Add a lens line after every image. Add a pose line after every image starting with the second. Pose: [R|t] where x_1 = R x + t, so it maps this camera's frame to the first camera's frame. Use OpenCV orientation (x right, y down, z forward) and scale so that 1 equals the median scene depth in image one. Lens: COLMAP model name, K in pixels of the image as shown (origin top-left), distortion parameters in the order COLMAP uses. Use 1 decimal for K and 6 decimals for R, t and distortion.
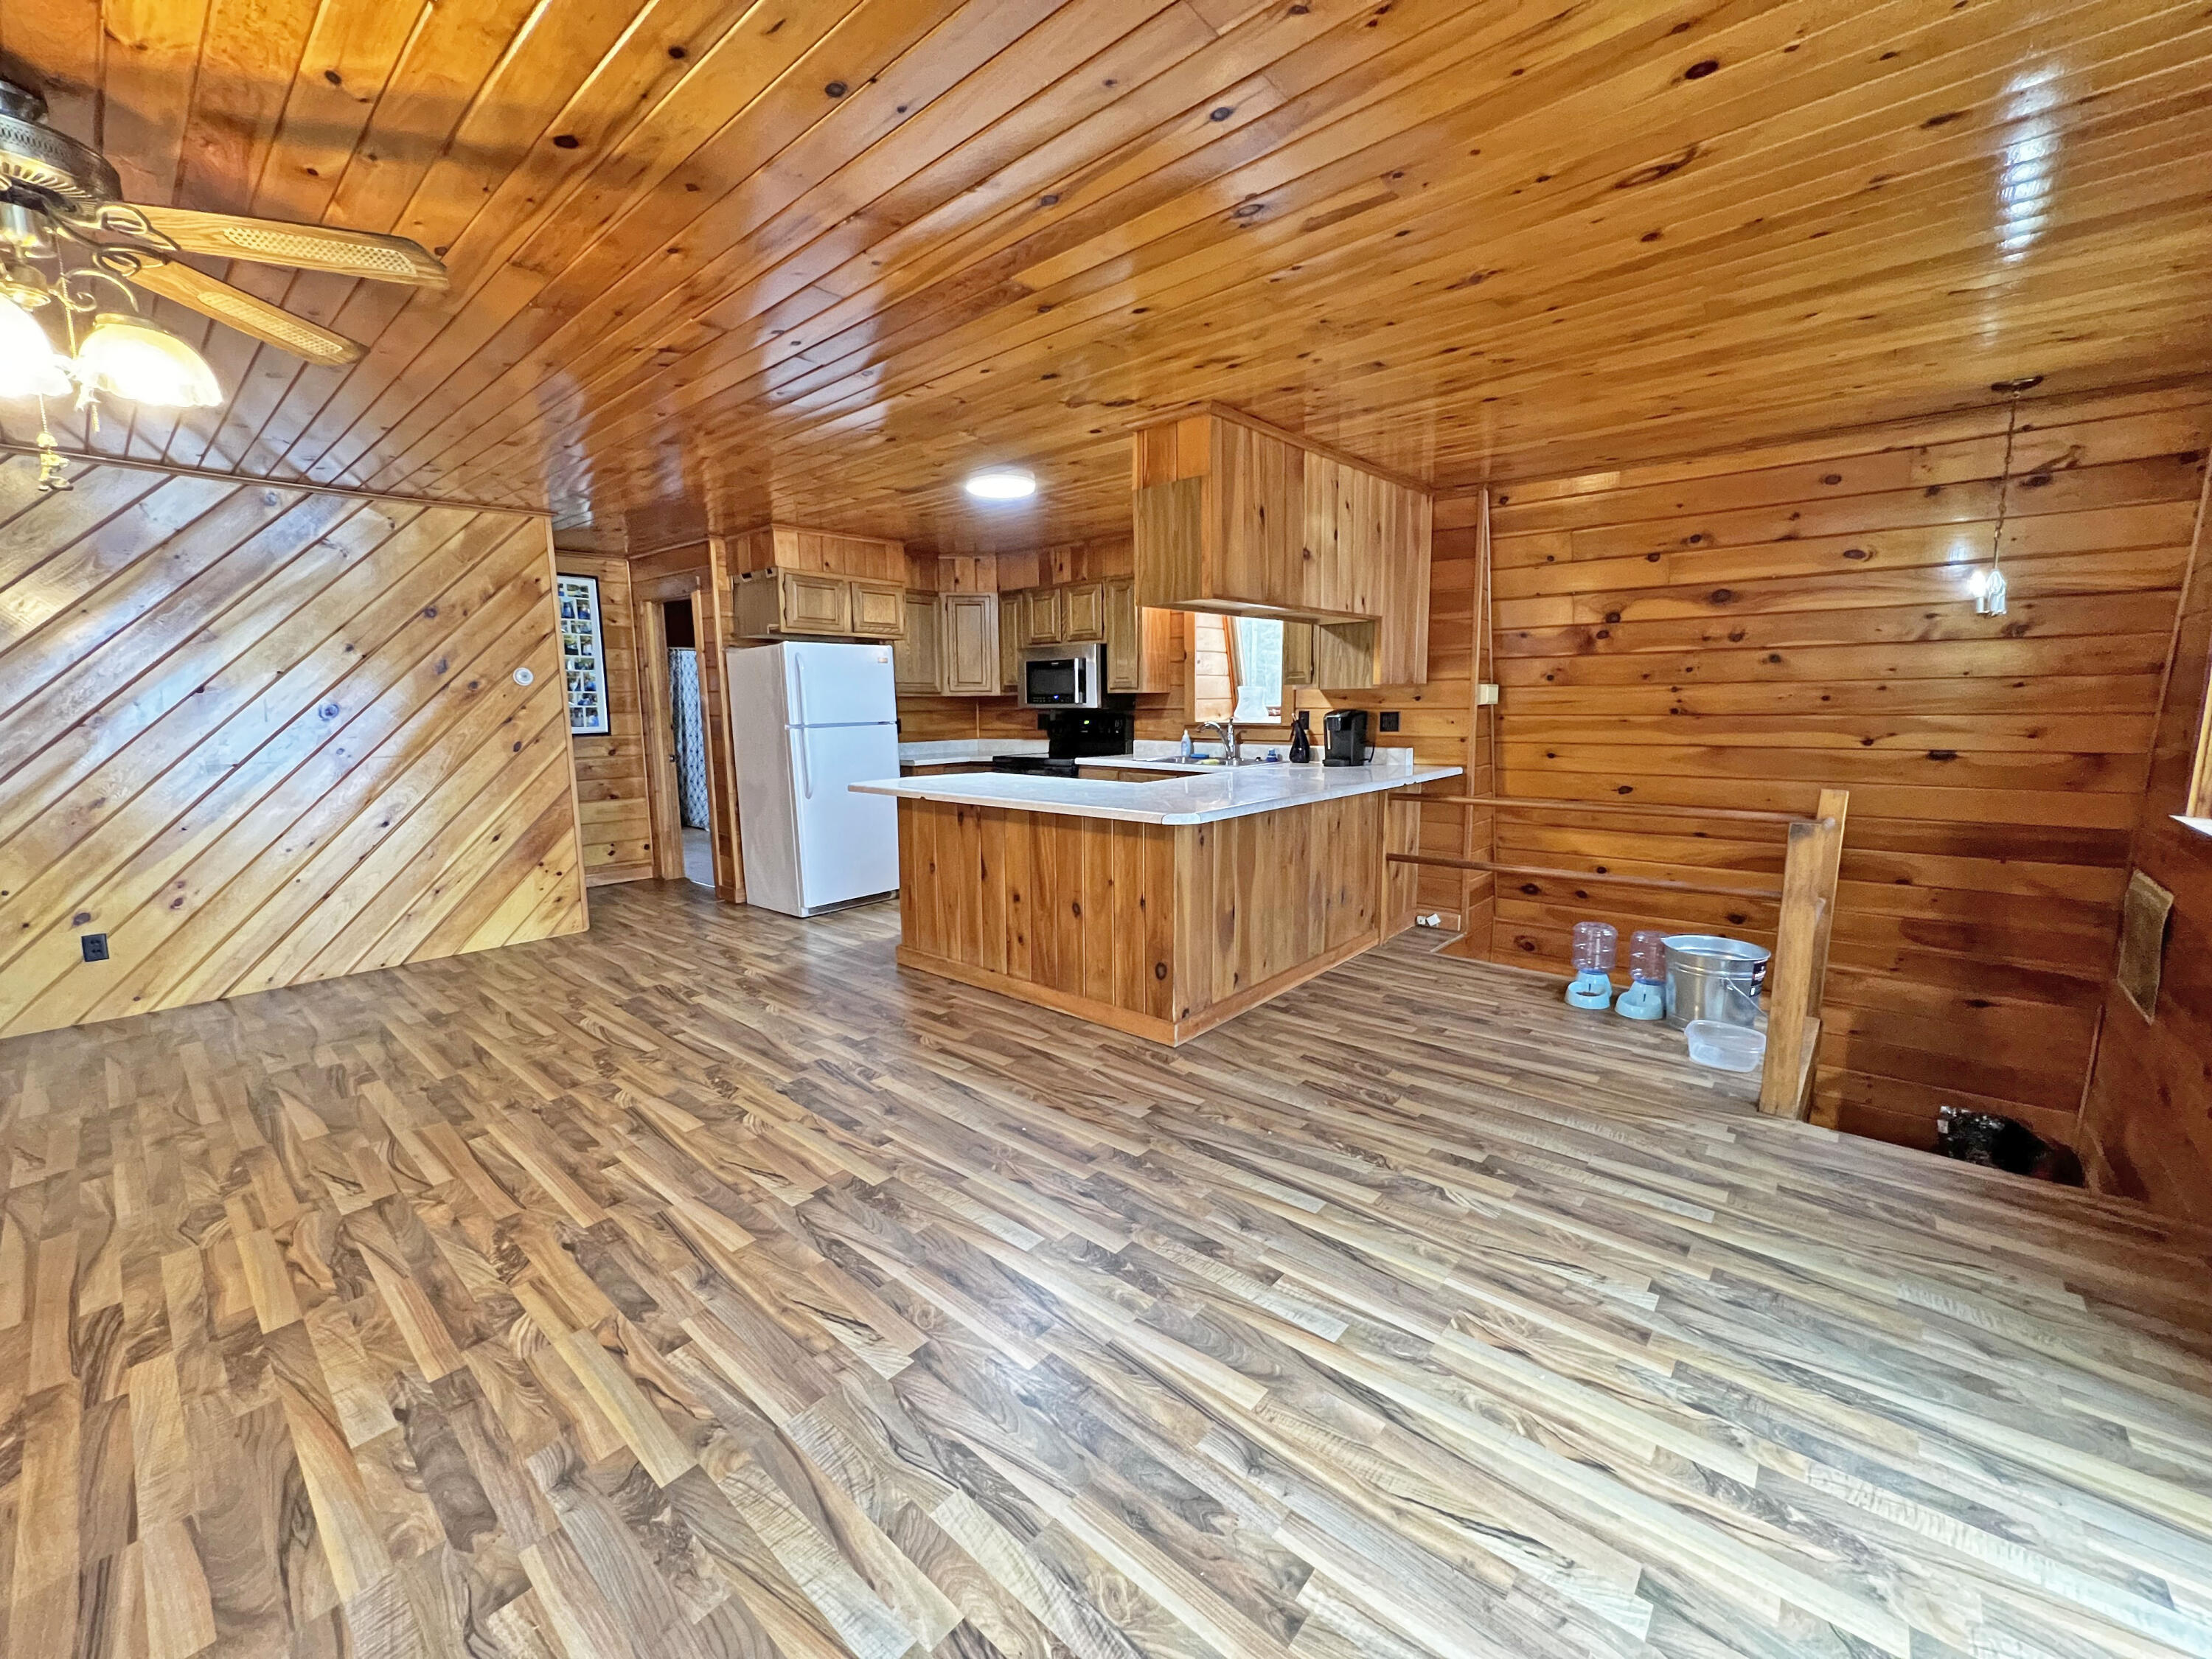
lens RADIAL K [[885.8, 0, 1098.6], [0, 885.8, 828.9], [0, 0, 1]] dist [-0.003484, 0.001124]
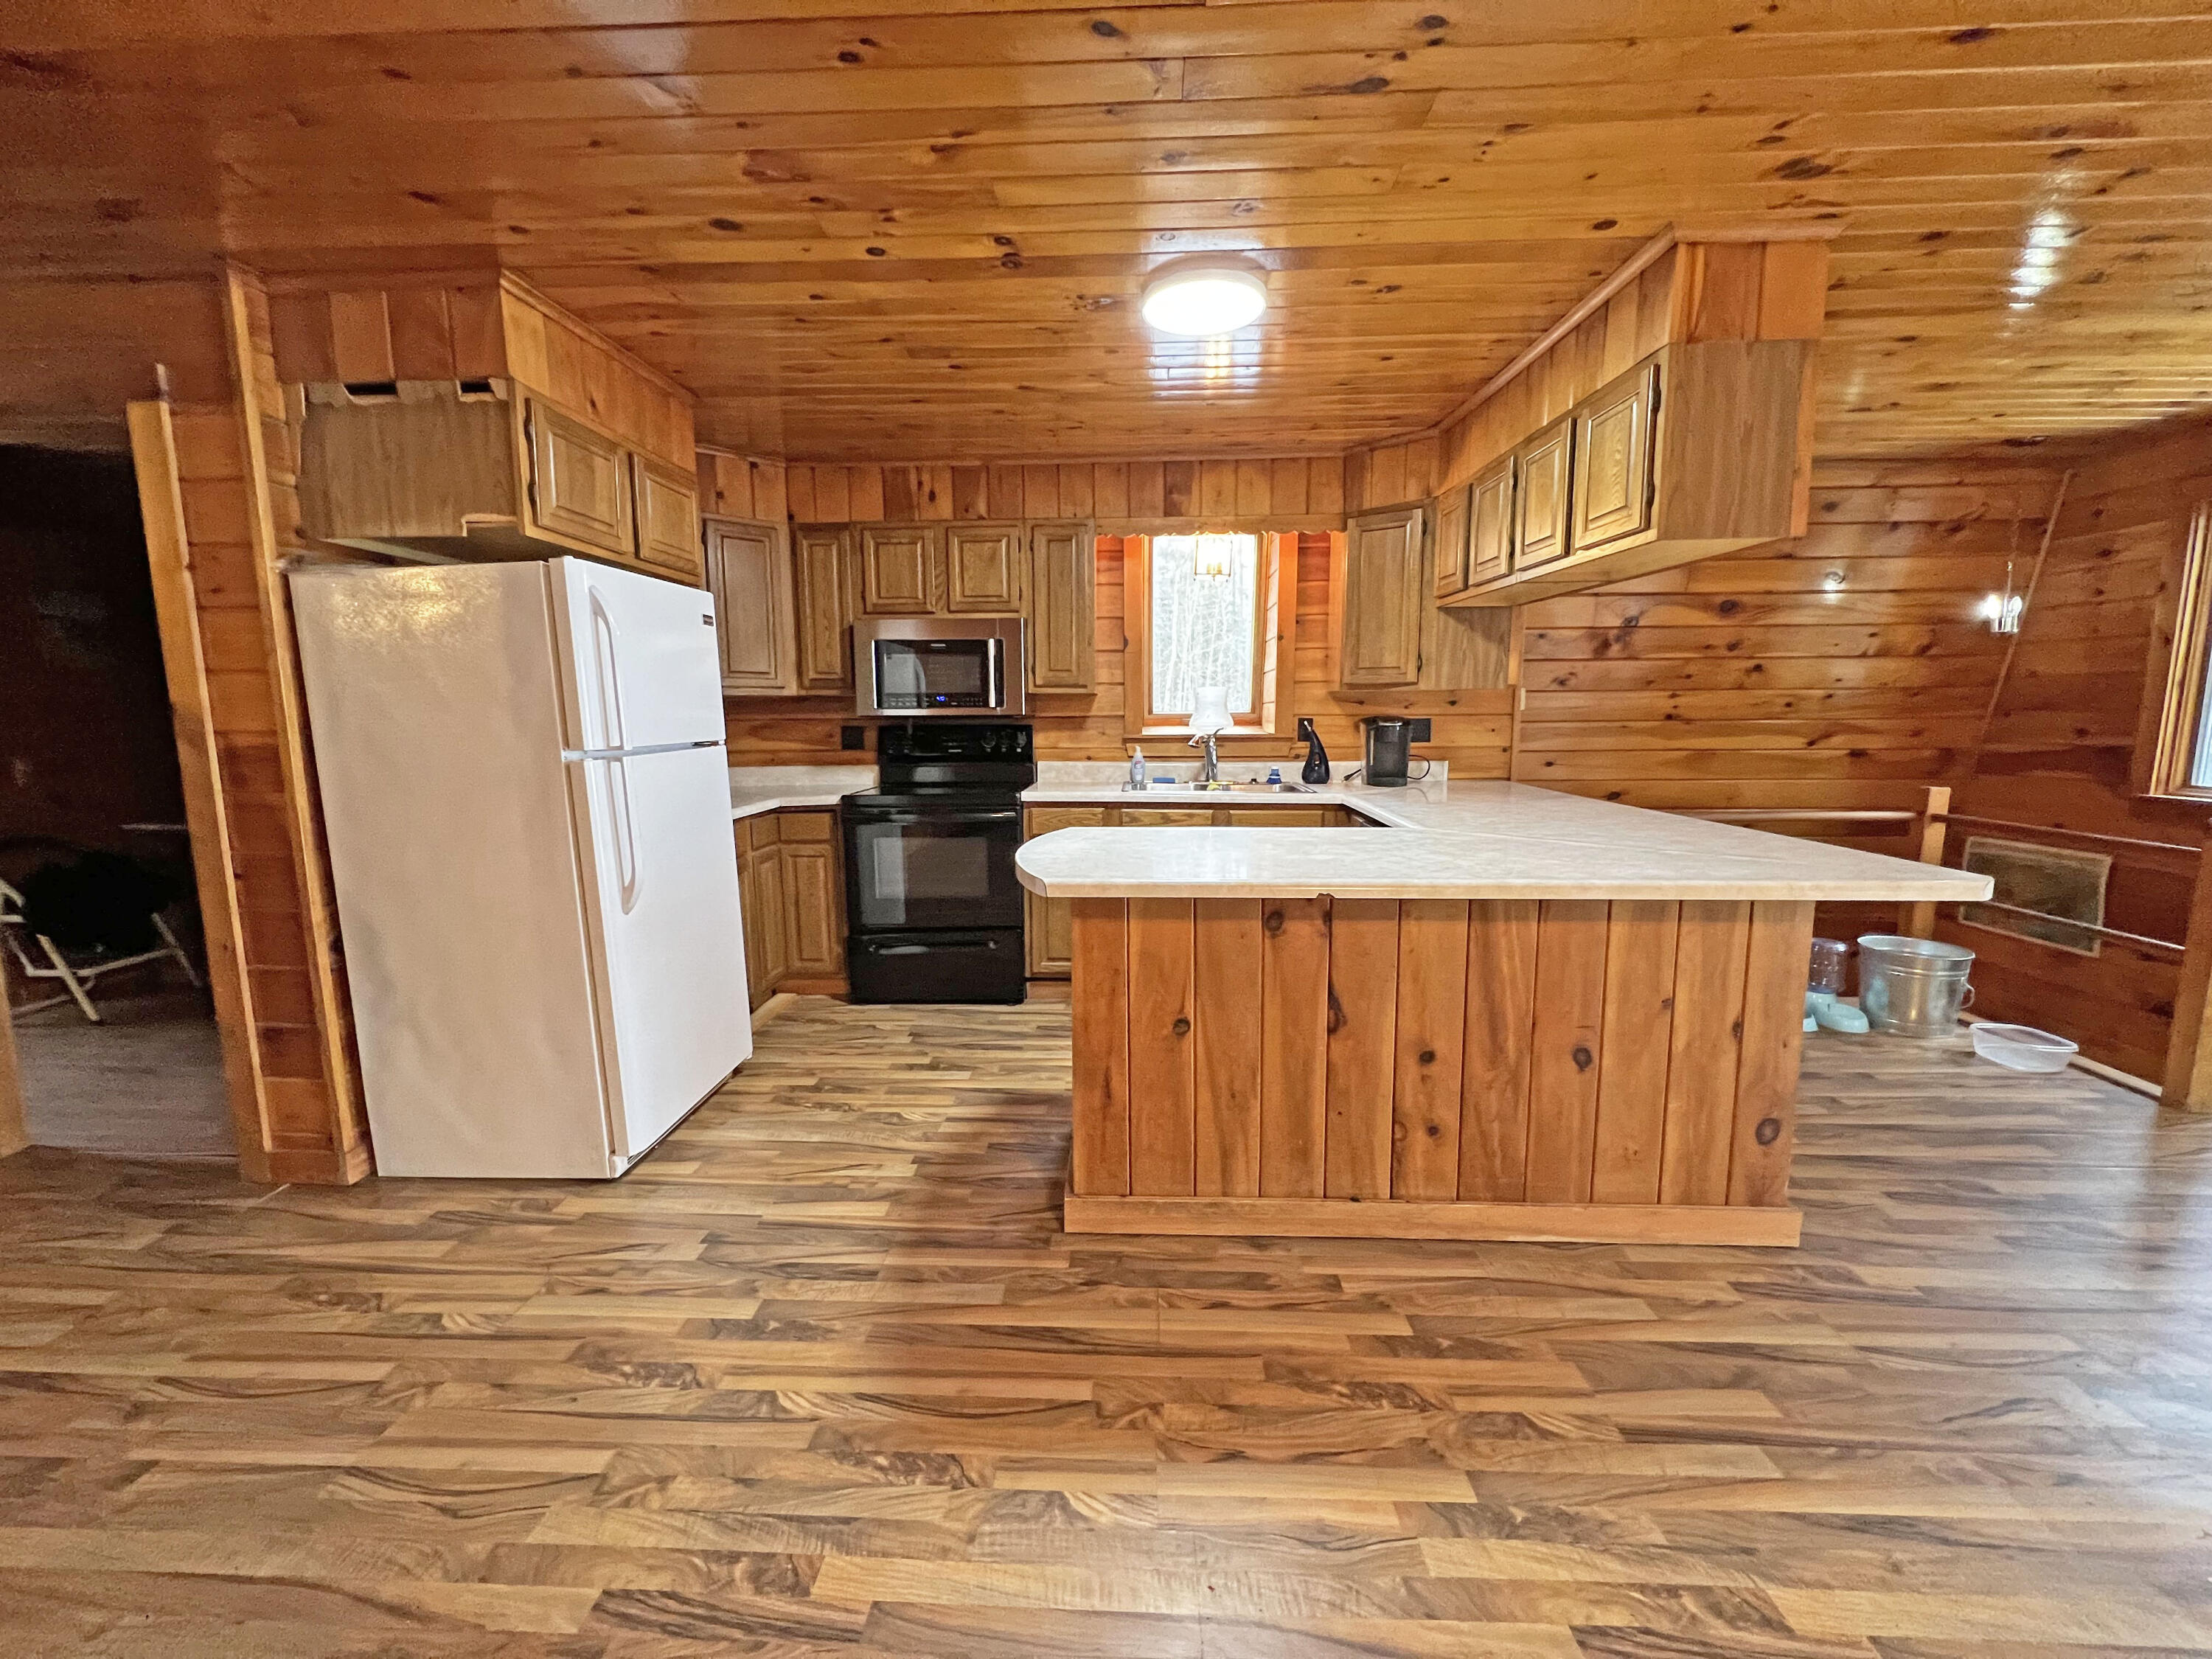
lens RADIAL K [[885.8, 0, 1100.1], [0, 885.8, 826.6], [0, 0, 1]] dist [-0.003484, 0.001124]
pose [[0.781308, -0.076393, 0.619452, -0.510877], [0.087182, 0.996109, 0.012883, -0.077793], [-0.618026, 0.043939, 0.784928, 0.612378]]
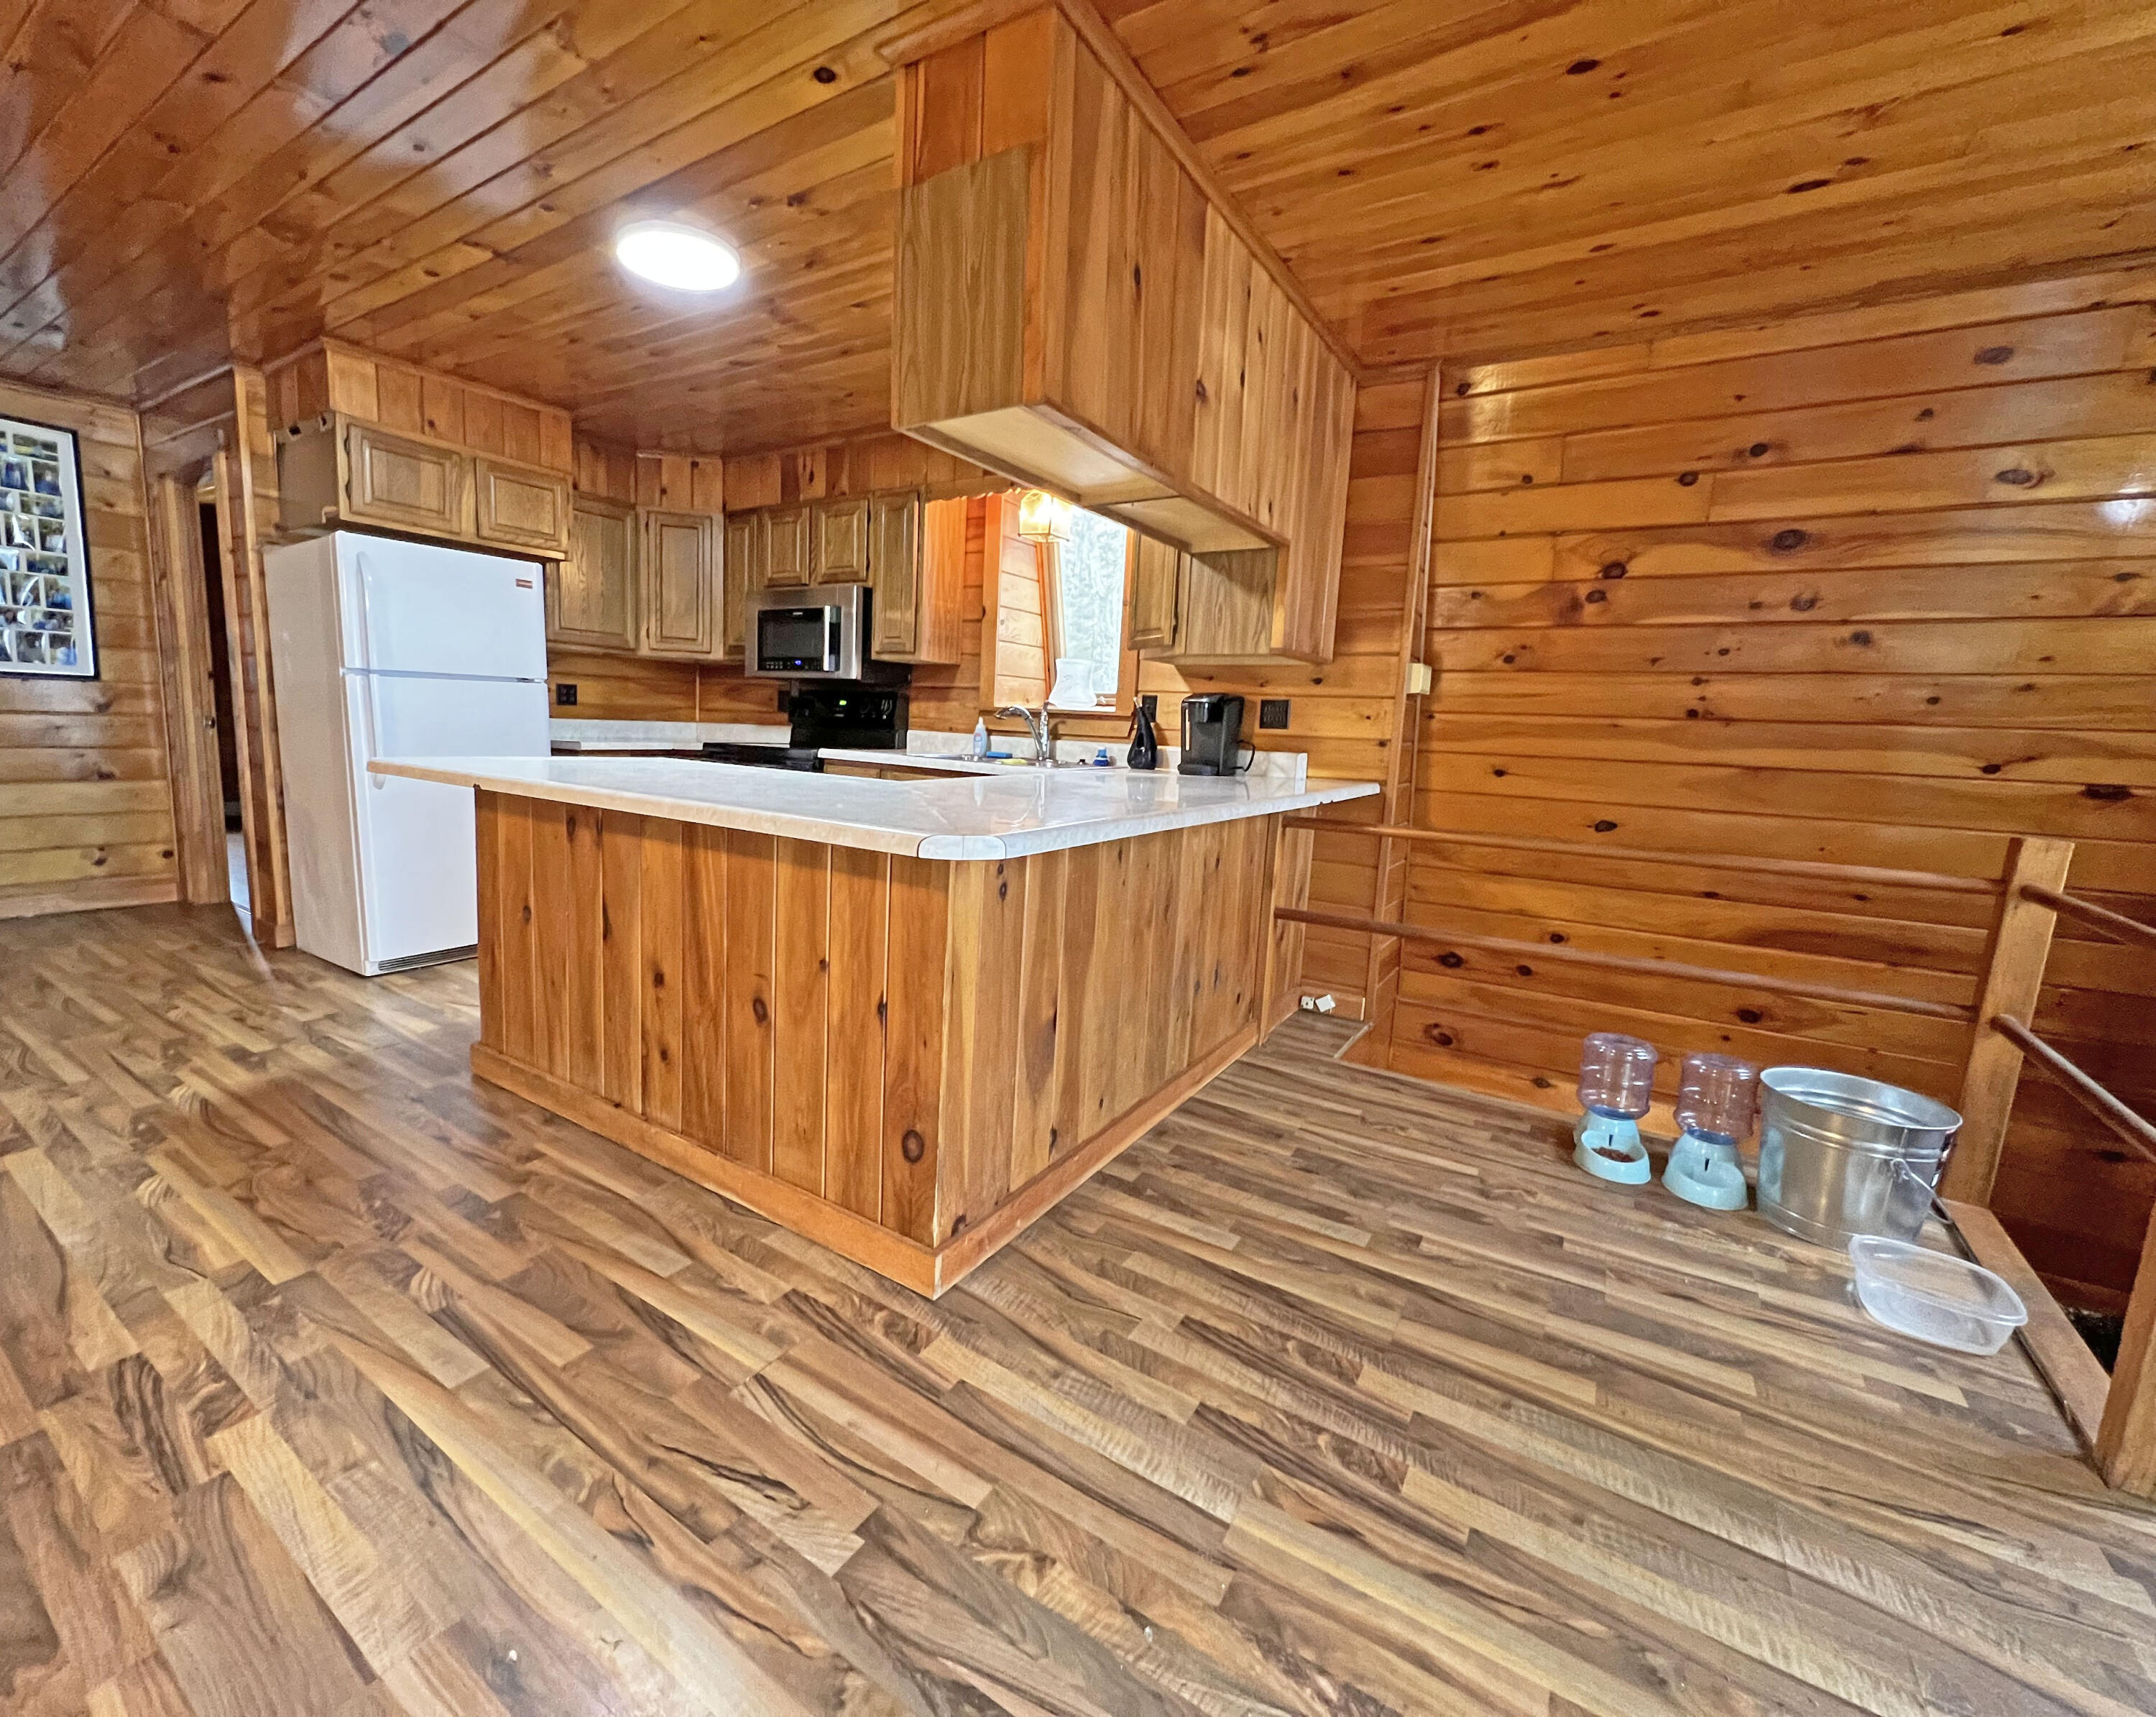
lens RADIAL K [[916.2, 0, 1004.5], [0, 916.2, 855.7], [0, 0, 1]] dist [-0.002153, 0.000524]
pose [[0.991184, 0.036307, 0.127424, 0.038464], [-0.037059, 0.999307, 0.003528, -0.006527], [-0.127207, -0.008219, 0.991842, 0.368333]]
